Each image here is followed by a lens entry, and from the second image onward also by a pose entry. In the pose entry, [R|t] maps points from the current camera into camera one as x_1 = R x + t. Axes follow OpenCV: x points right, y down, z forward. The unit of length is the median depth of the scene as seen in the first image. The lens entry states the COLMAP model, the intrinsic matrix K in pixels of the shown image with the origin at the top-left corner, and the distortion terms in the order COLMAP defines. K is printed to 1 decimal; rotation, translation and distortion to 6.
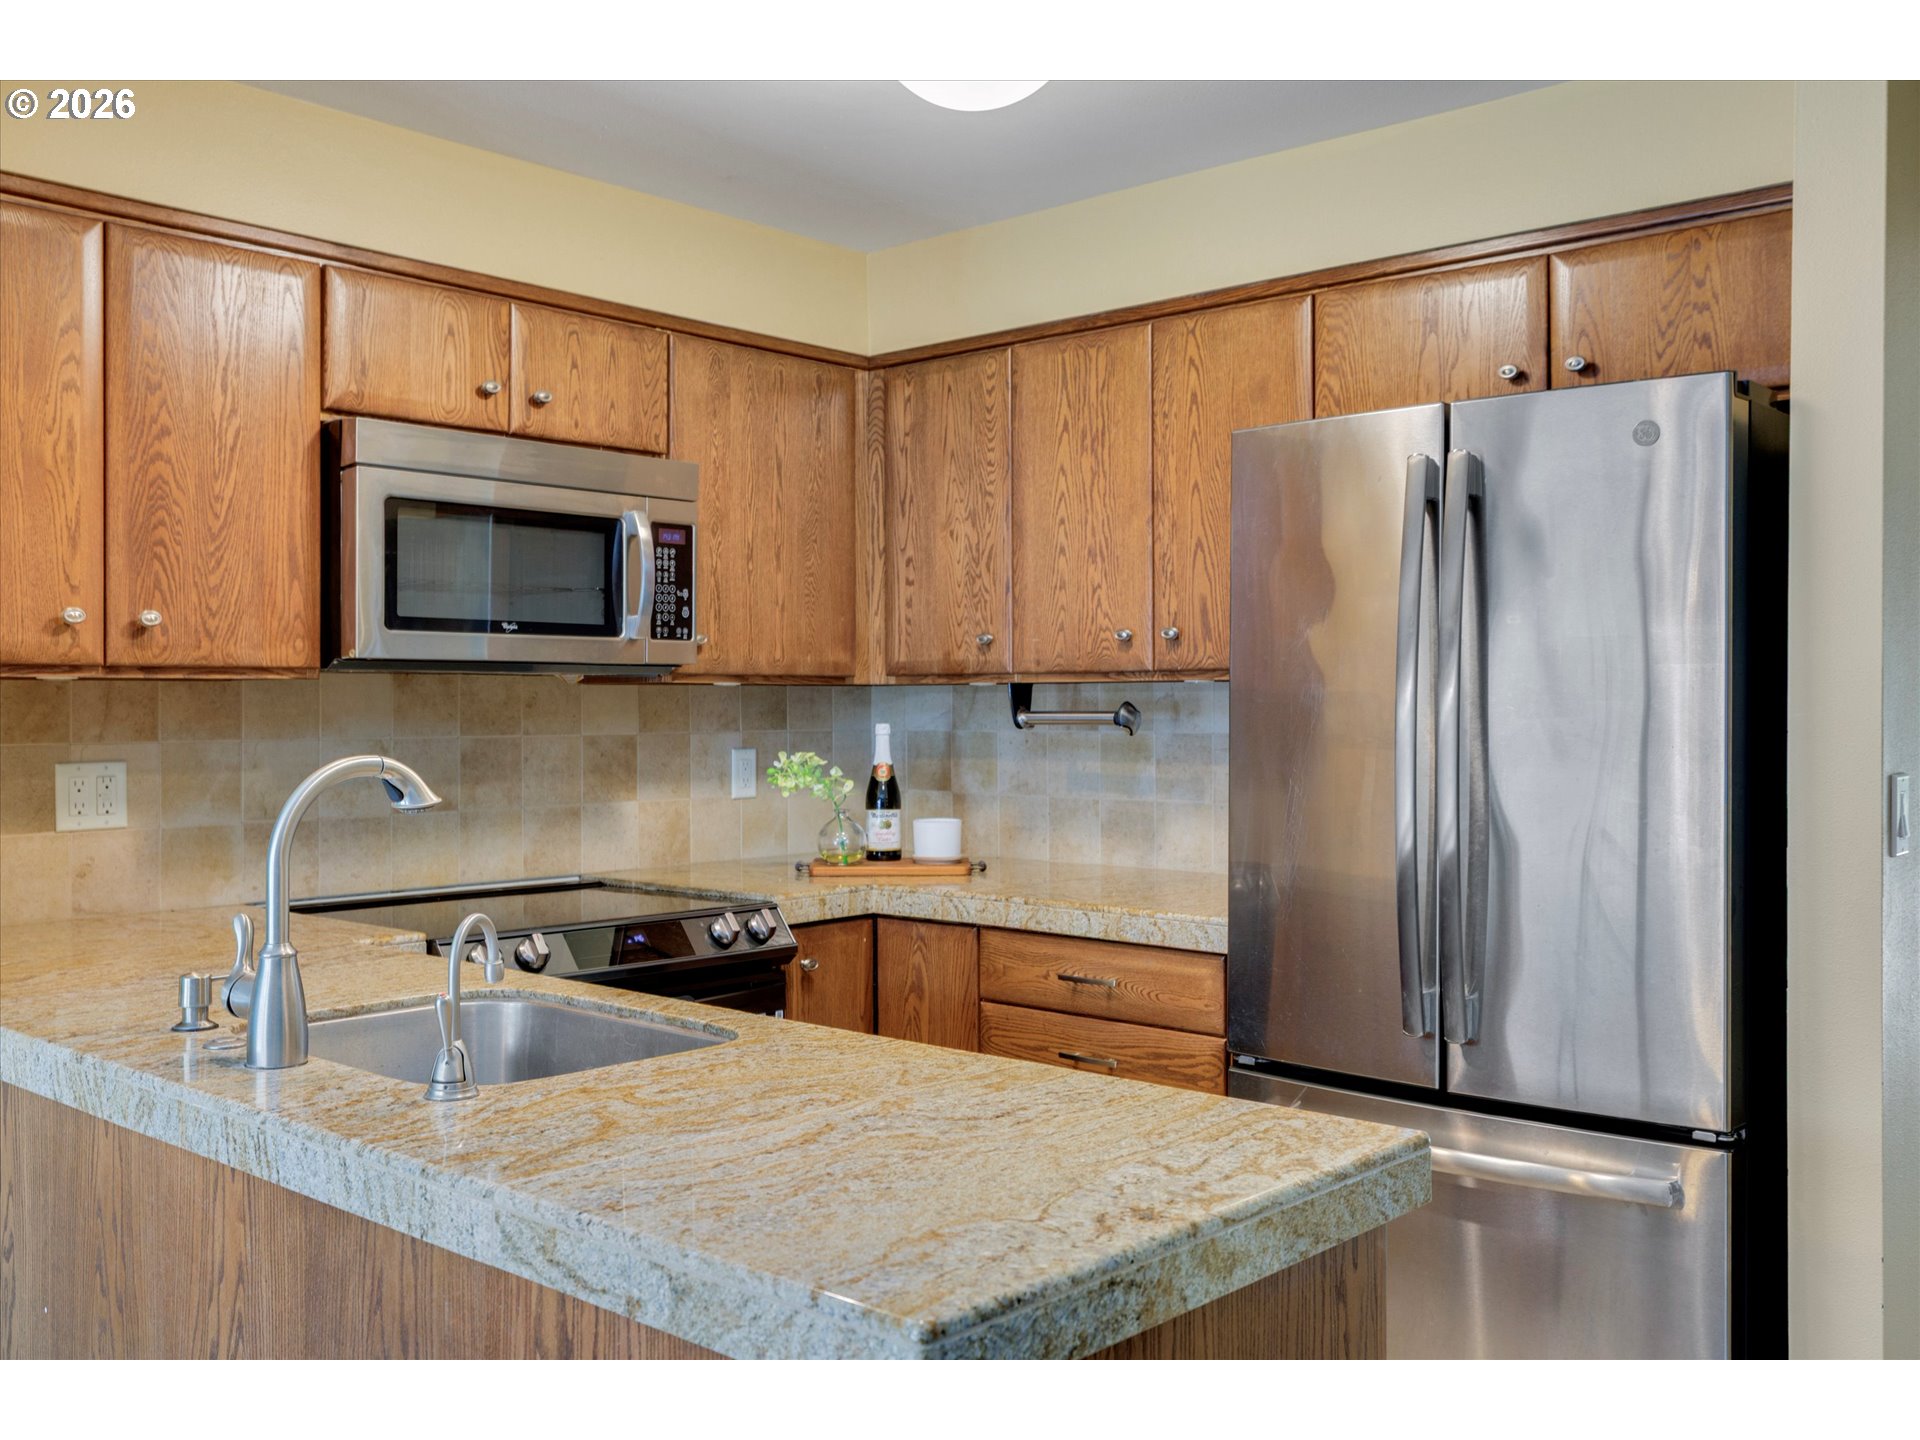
lens RADIAL K [[1739.8, 0, 961.1], [0, 1739.8, 706.1], [0, 0, 1]] dist [-0.008009, 0.000000]
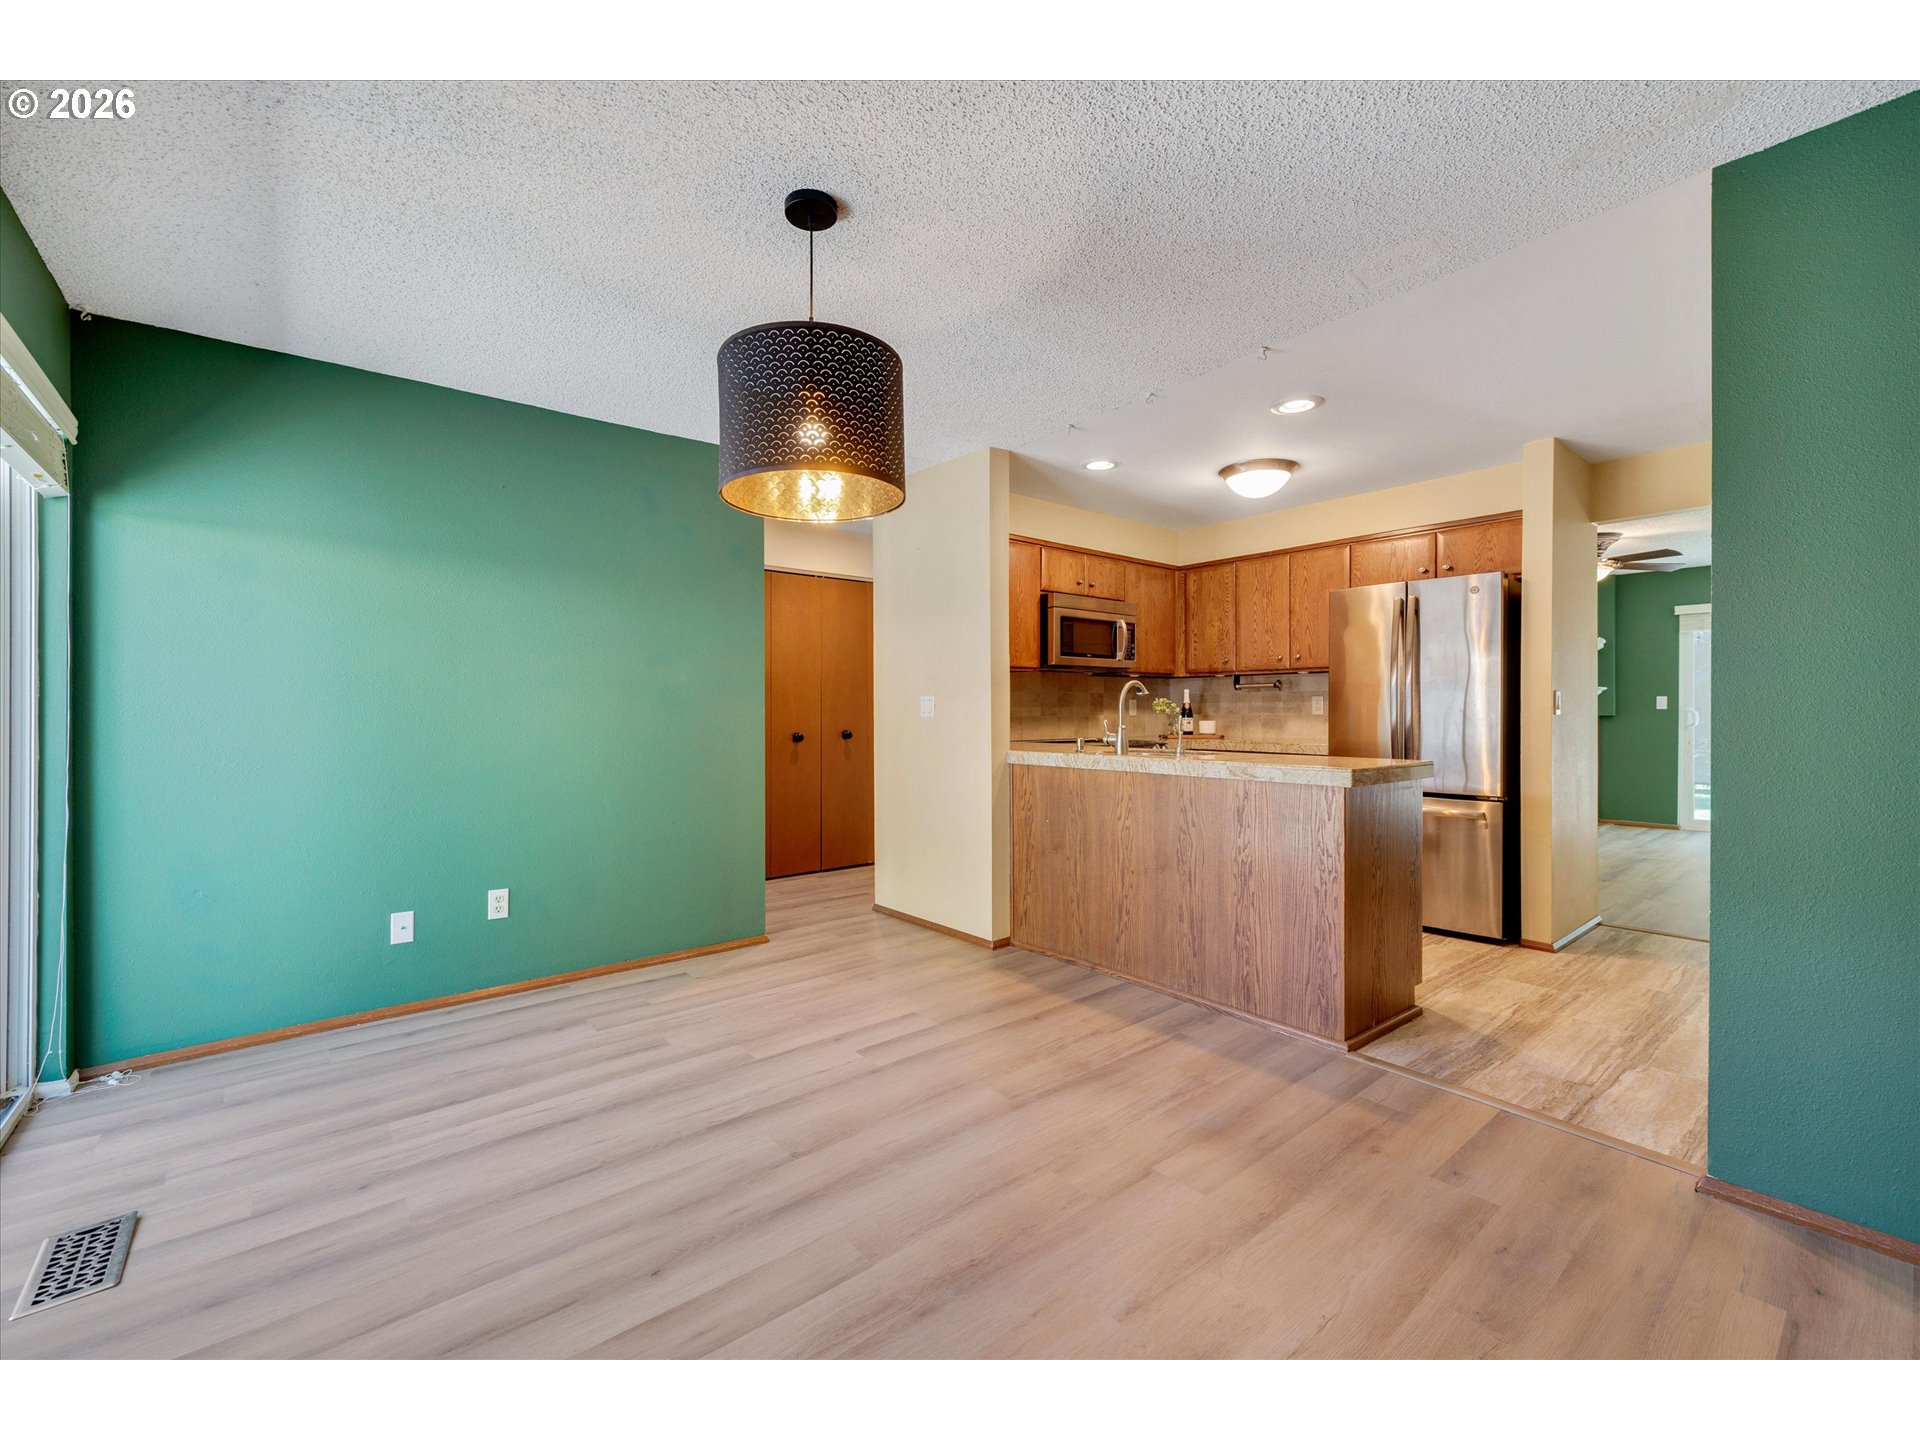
lens RADIAL K [[813.7, 0, 962.2], [0, 813.7, 713.3], [0, 0, 1]] dist [0.002687, -0.000794]
pose [[0.989392, -0.001027, -0.145270, -0.254729], [0.001386, 0.999996, 0.002371, 0.054231], [0.145267, -0.002547, 0.989389, -0.500799]]
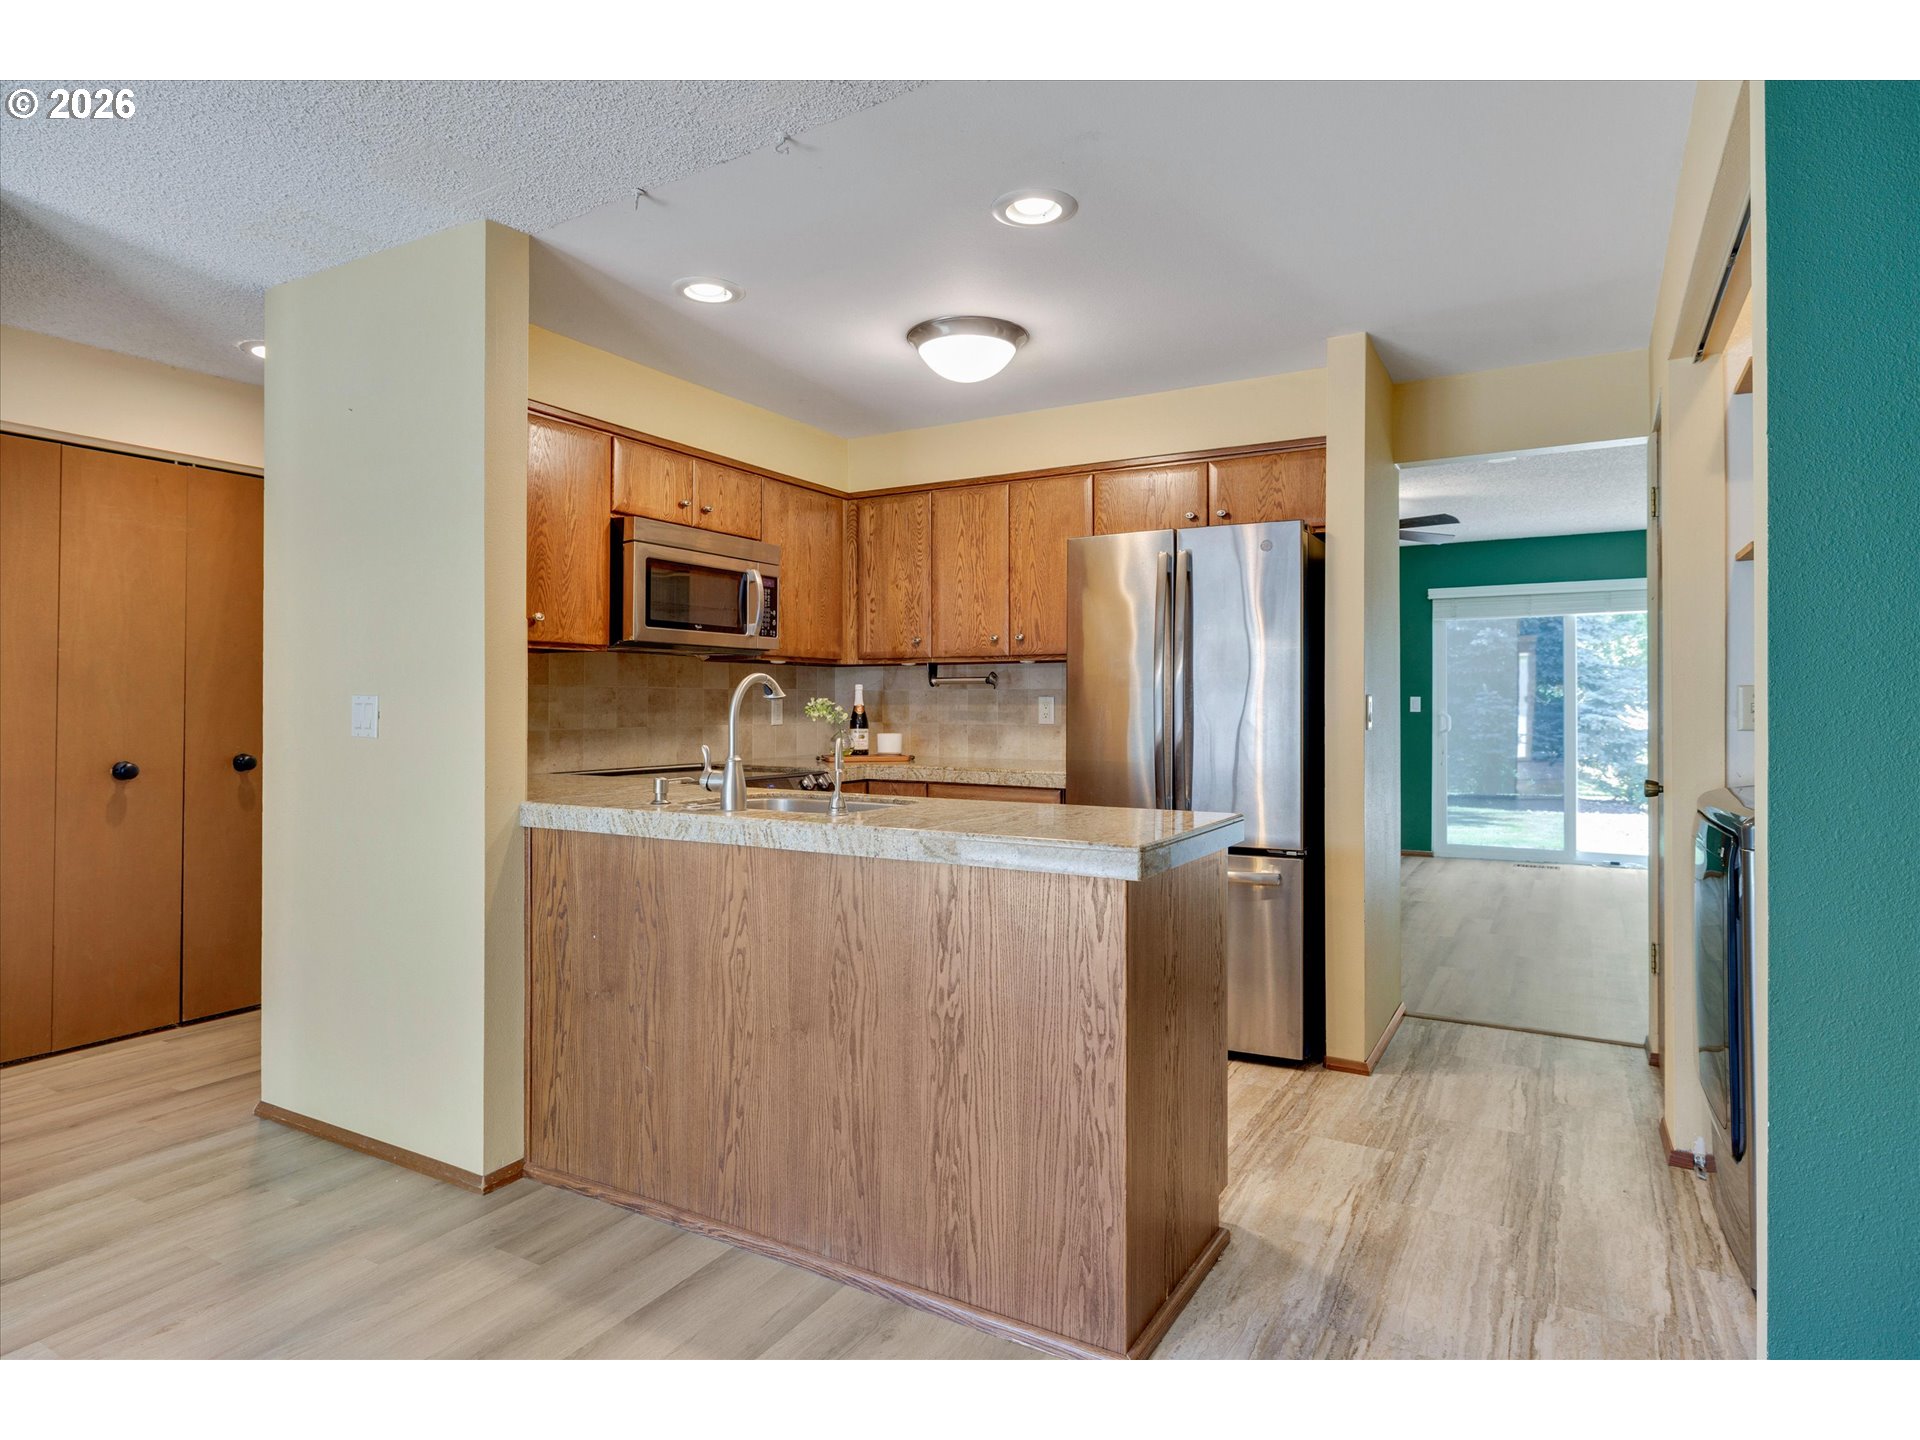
lens RADIAL K [[1076.6, 0, 957.0], [0, 1076.6, 691.3], [0, 0, 1]] dist [-0.005701, 0.000990]
pose [[0.978912, 0.004457, 0.204235, -0.207117], [-0.001920, 0.999919, -0.012617, 0.037212], [-0.204275, 0.011959, 0.978840, -0.211122]]
